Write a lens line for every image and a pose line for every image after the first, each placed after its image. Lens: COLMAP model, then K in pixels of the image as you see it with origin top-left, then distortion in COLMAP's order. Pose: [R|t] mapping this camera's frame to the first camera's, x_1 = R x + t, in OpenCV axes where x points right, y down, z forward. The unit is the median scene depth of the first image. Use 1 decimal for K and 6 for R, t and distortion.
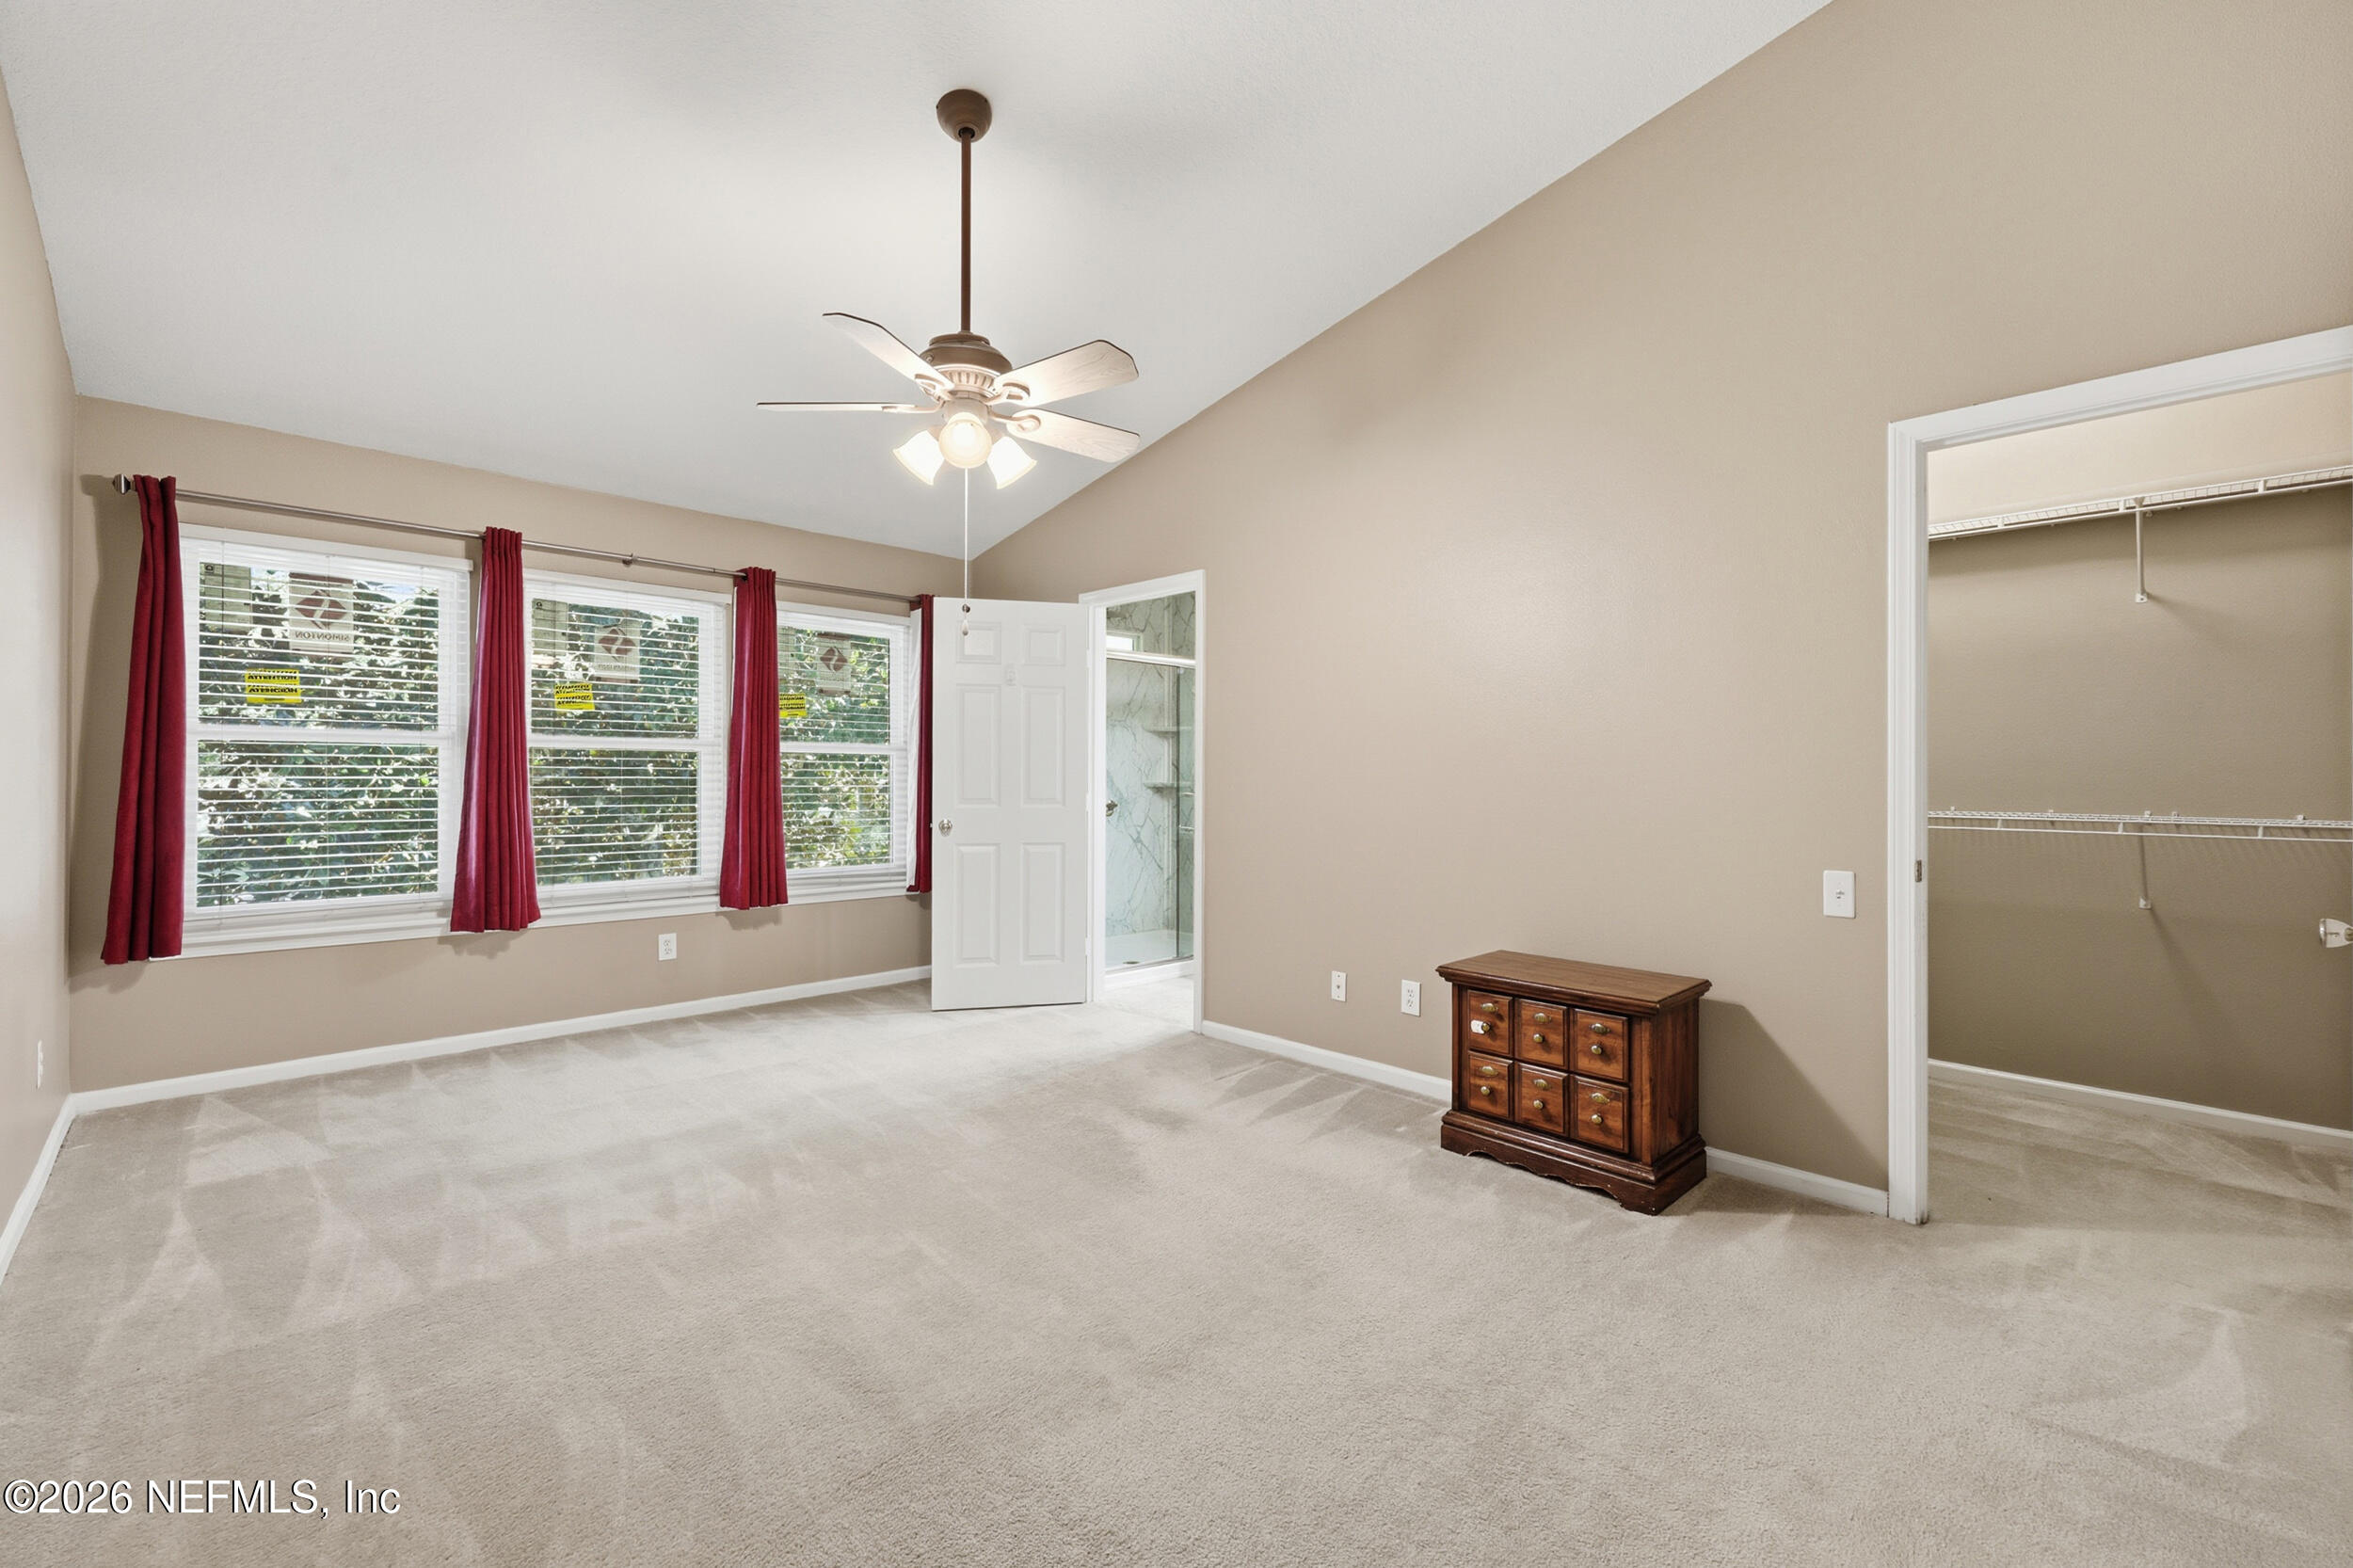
lens RADIAL K [[966.2, 0, 1165.2], [0, 966.2, 775.7], [0, 0, 1]] dist [0.002408, 0.000177]
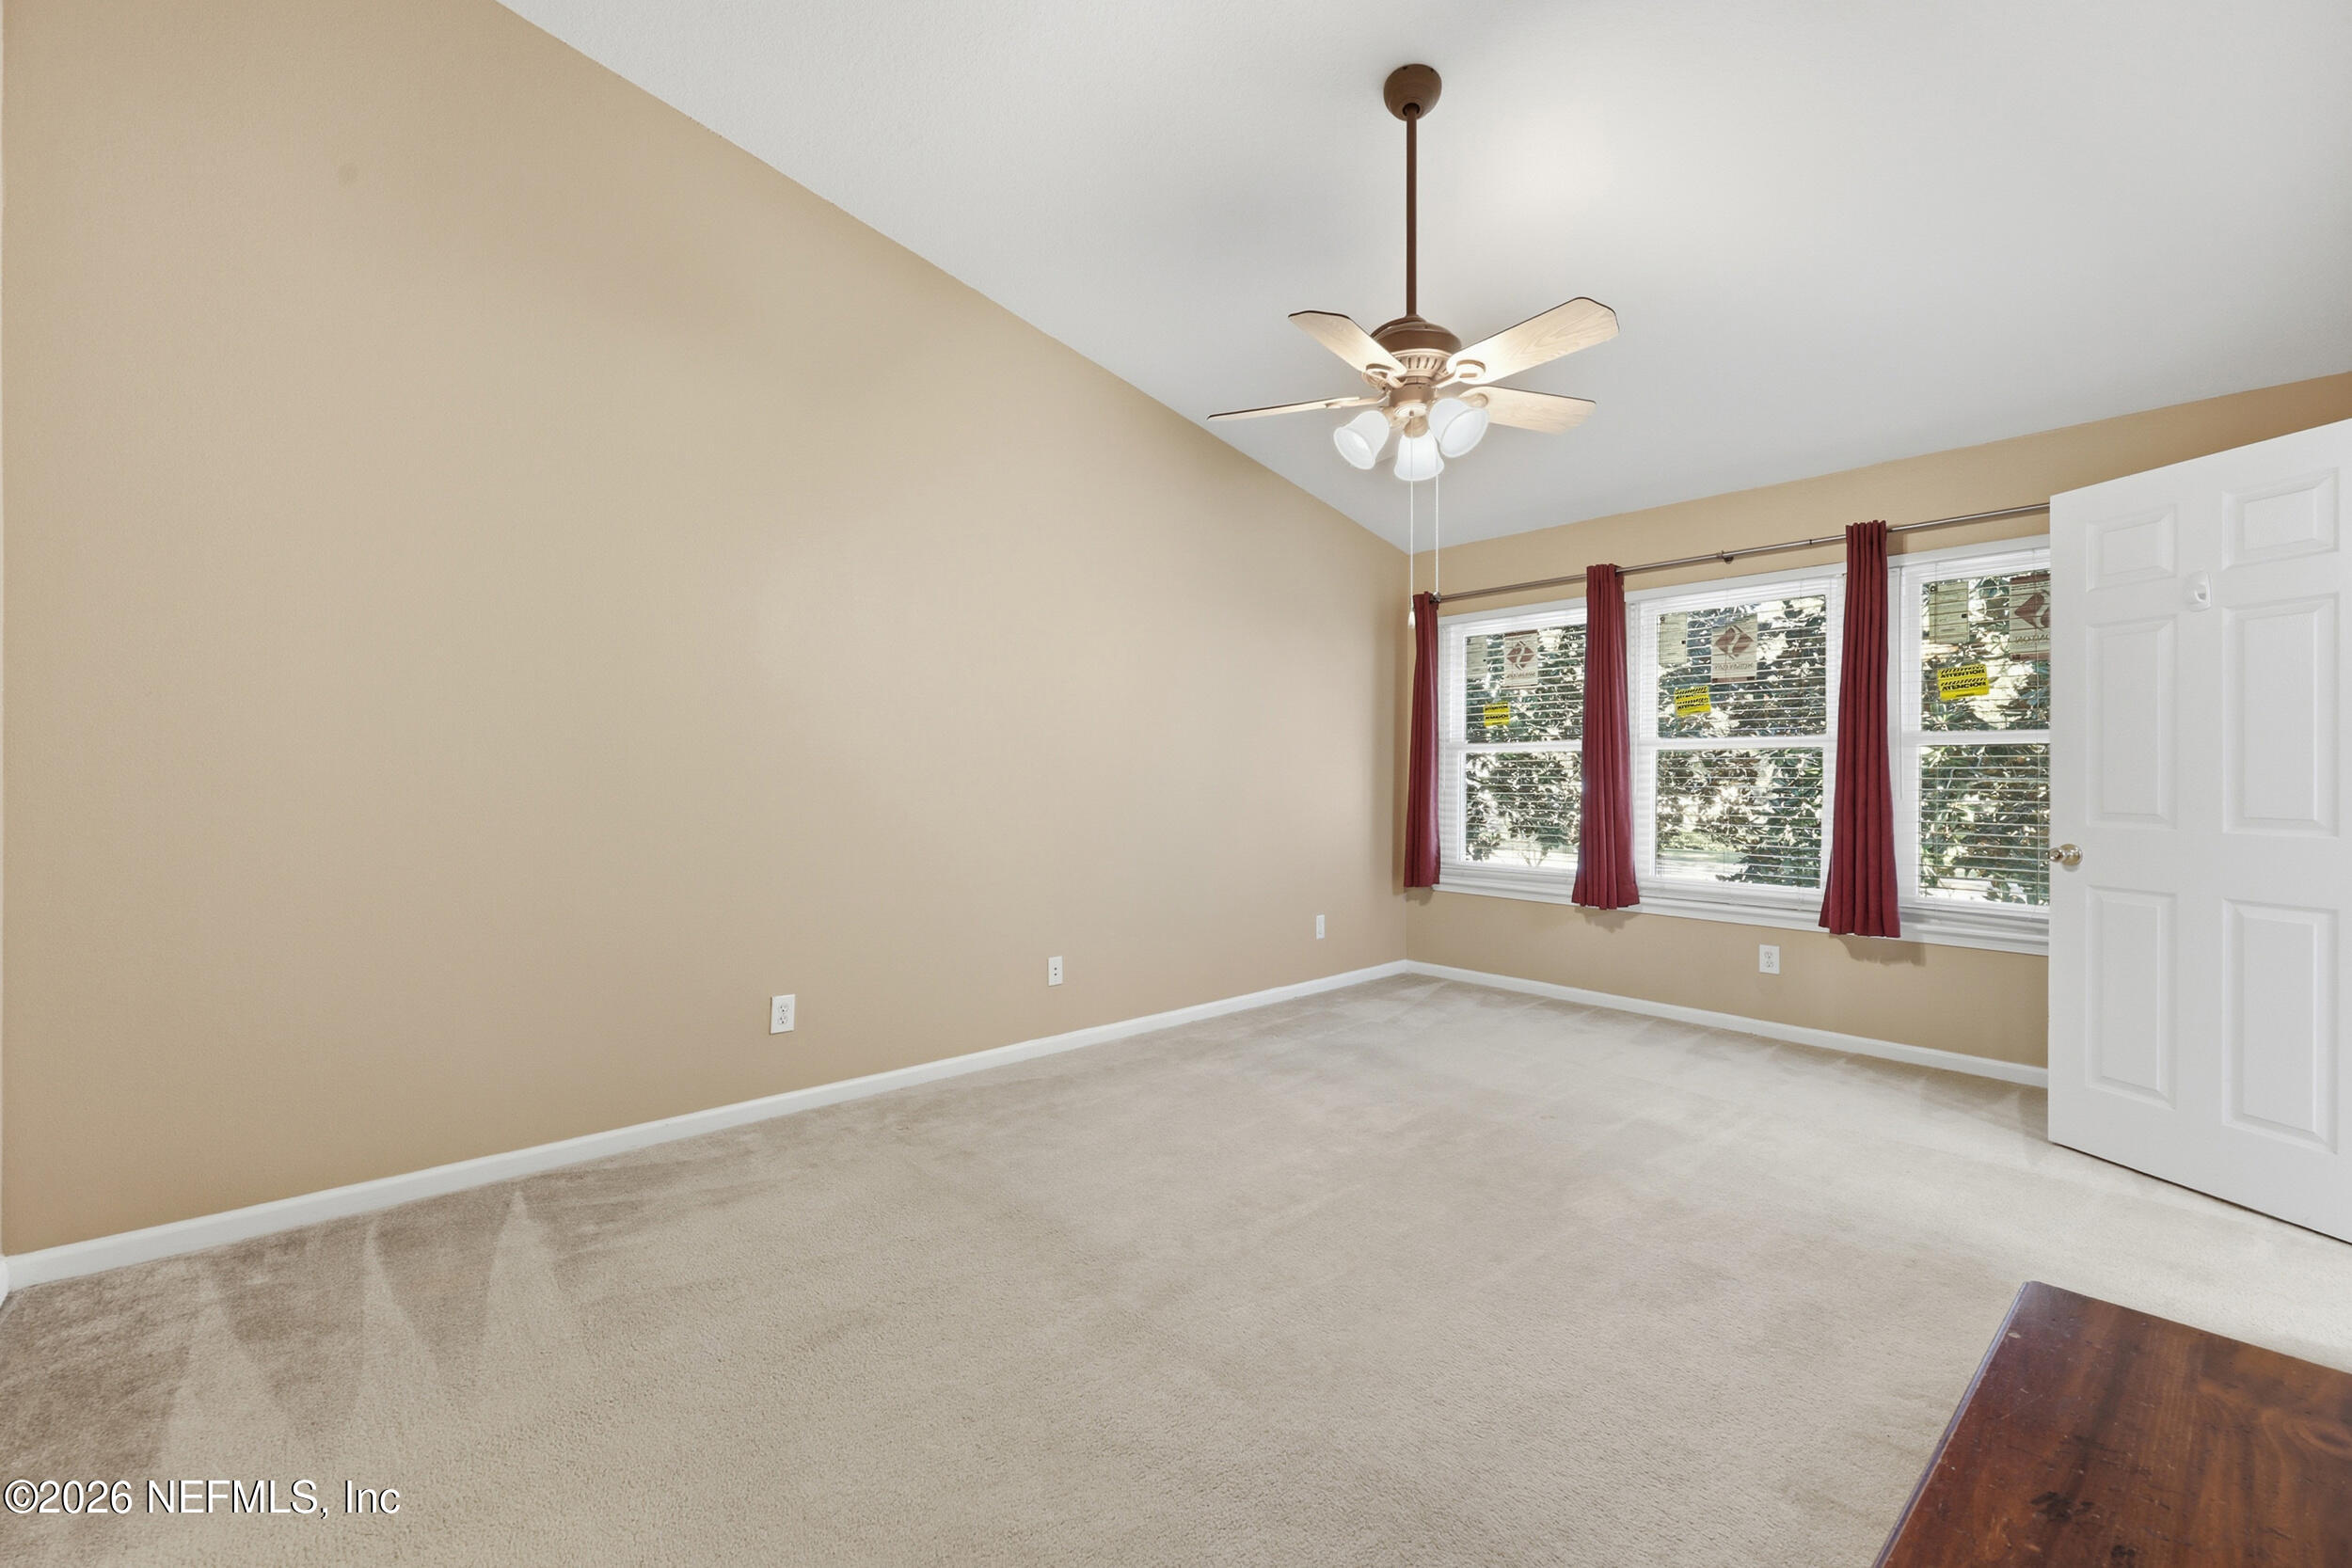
lens RADIAL K [[965.7, 0, 1164.7], [0, 965.7, 775.7], [0, 0, 1]] dist [0.002408, 0.000177]
pose [[-0.041311, -0.004461, -0.999136, 0.444679], [-0.004141, 0.999982, -0.004293, 0.006813], [0.999138, 0.003960, -0.041329, 0.462712]]
